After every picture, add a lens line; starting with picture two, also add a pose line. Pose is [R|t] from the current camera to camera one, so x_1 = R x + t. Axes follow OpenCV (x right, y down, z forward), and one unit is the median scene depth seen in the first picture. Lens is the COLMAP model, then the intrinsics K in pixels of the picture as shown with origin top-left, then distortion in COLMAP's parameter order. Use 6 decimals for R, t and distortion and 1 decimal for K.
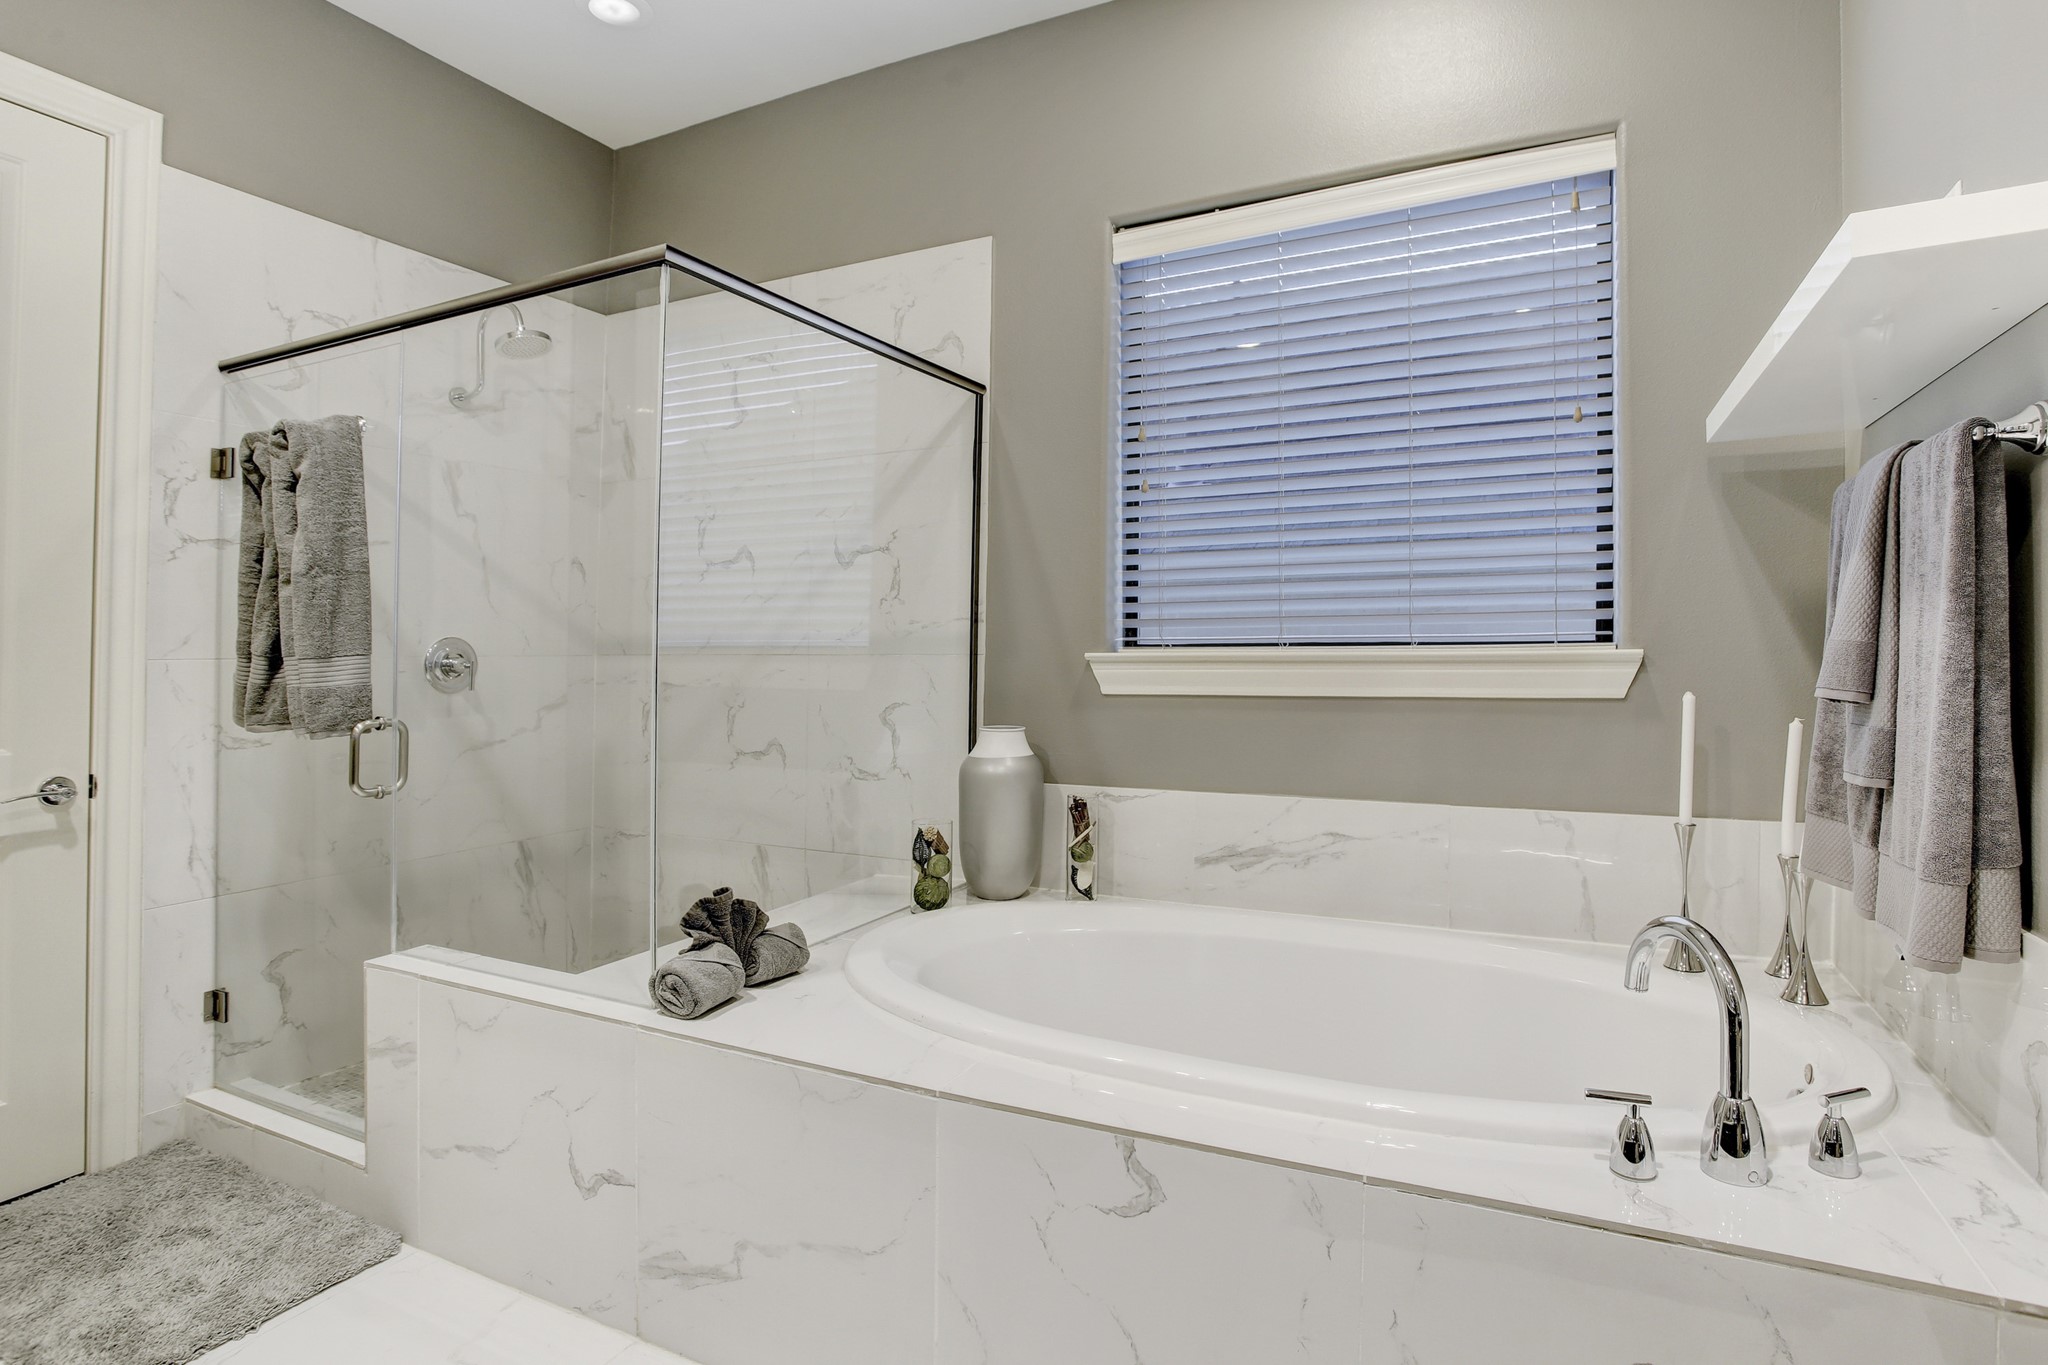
lens RADIAL K [[1059.3, 0, 1026.9], [0, 1059.3, 626.6], [0, 0, 1]] dist [0.000849, 0.001035]
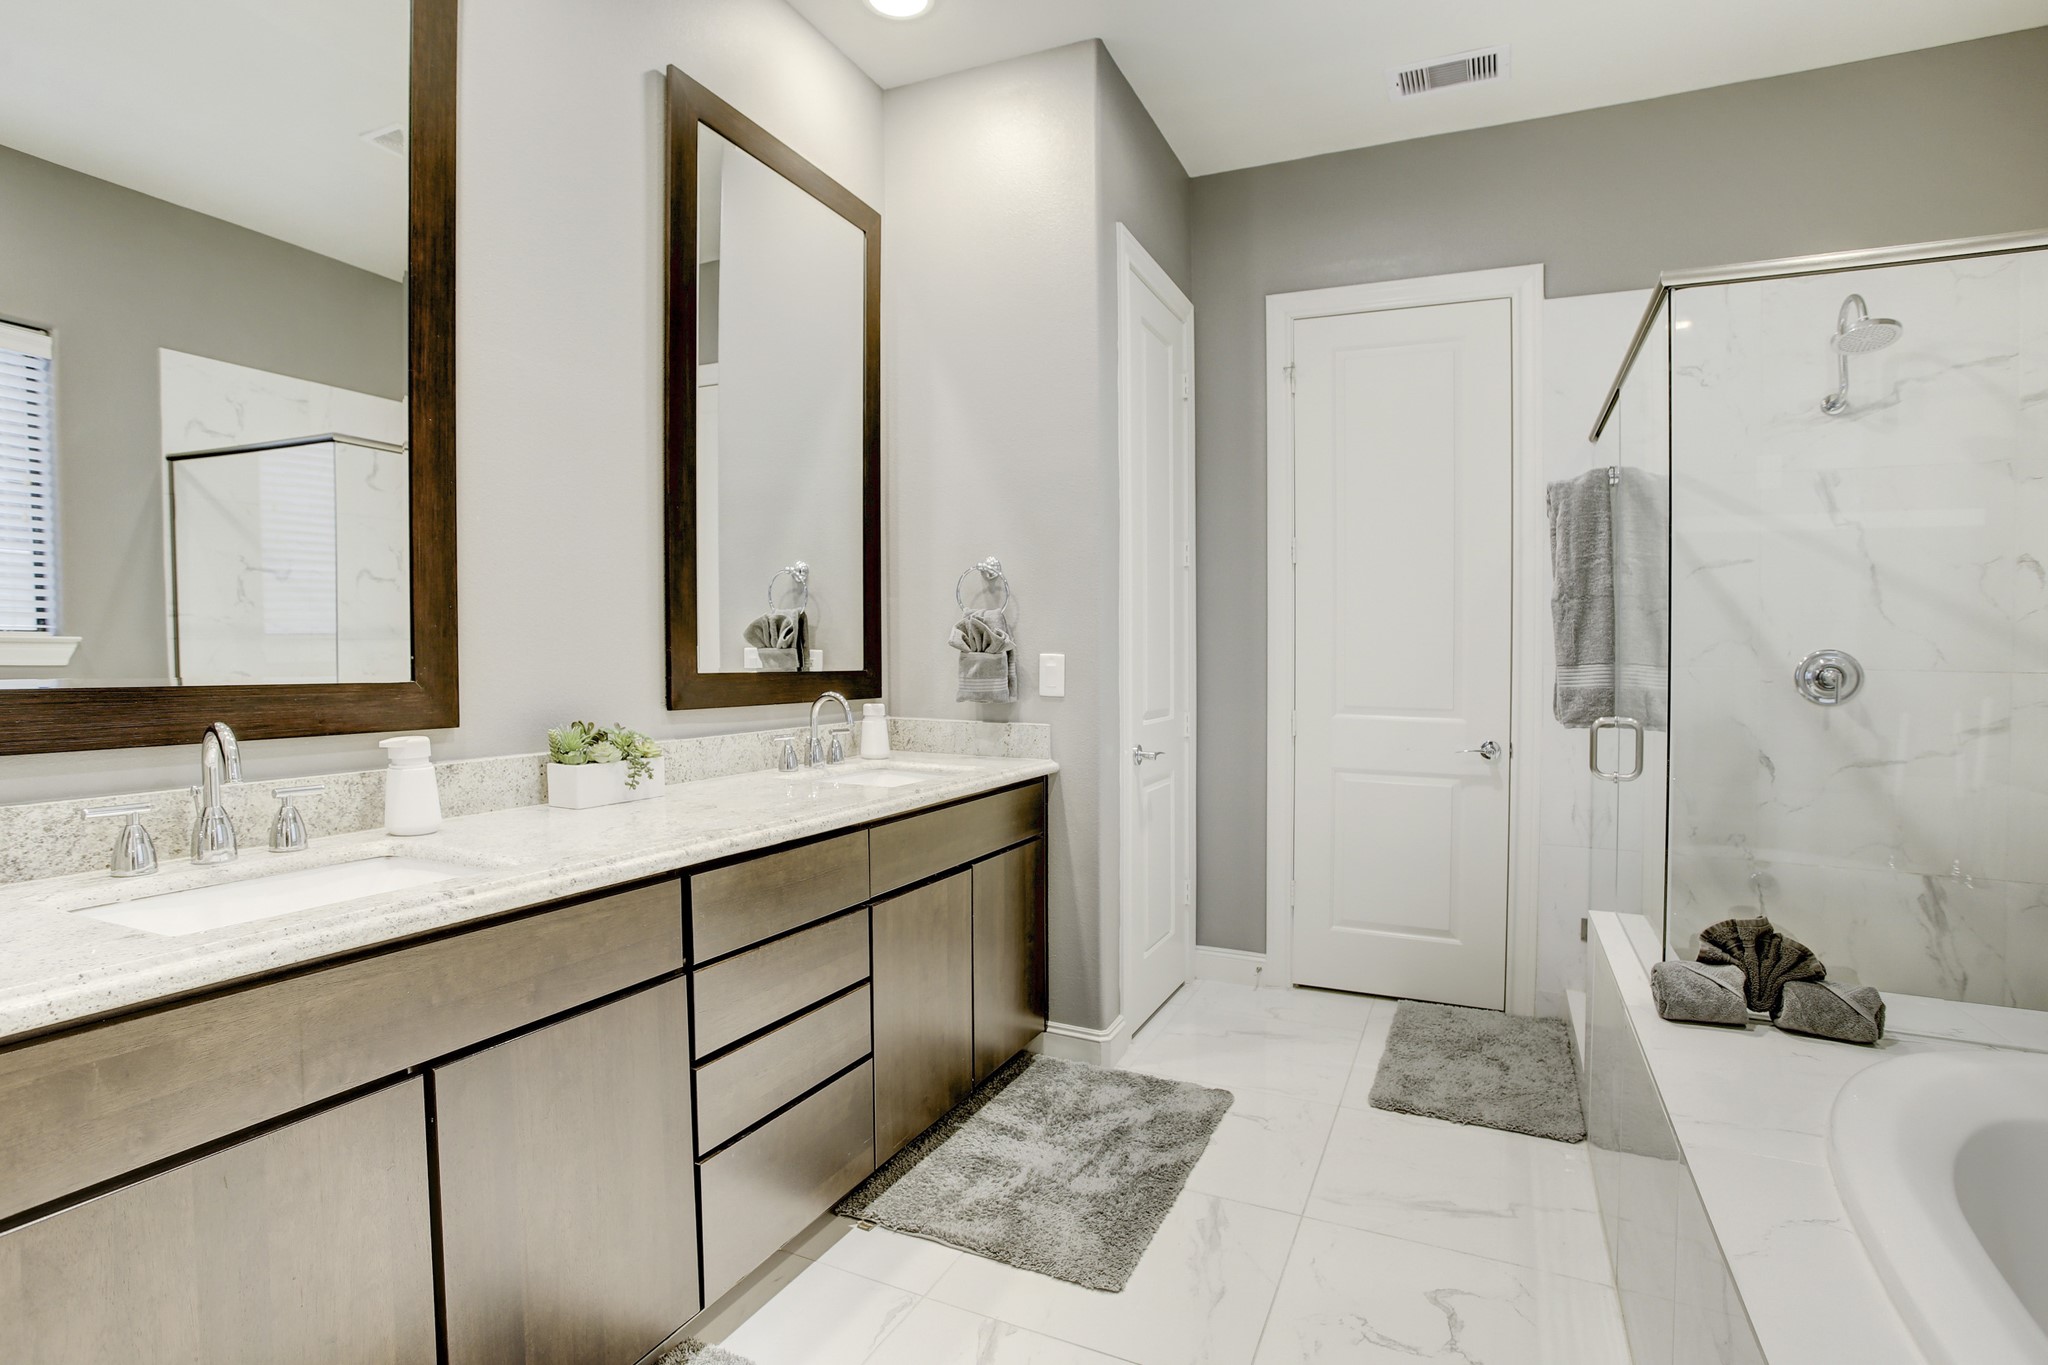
lens RADIAL K [[1041.9, 0, 976.5], [0, 1041.9, 671.9], [0, 0, 1]] dist [-0.003158, -0.000861]
pose [[0.045144, 0.030709, -0.998508, 0.508028], [0.006069, 0.999501, 0.031014, -0.004940], [0.998962, -0.007460, 0.044935, 0.211762]]
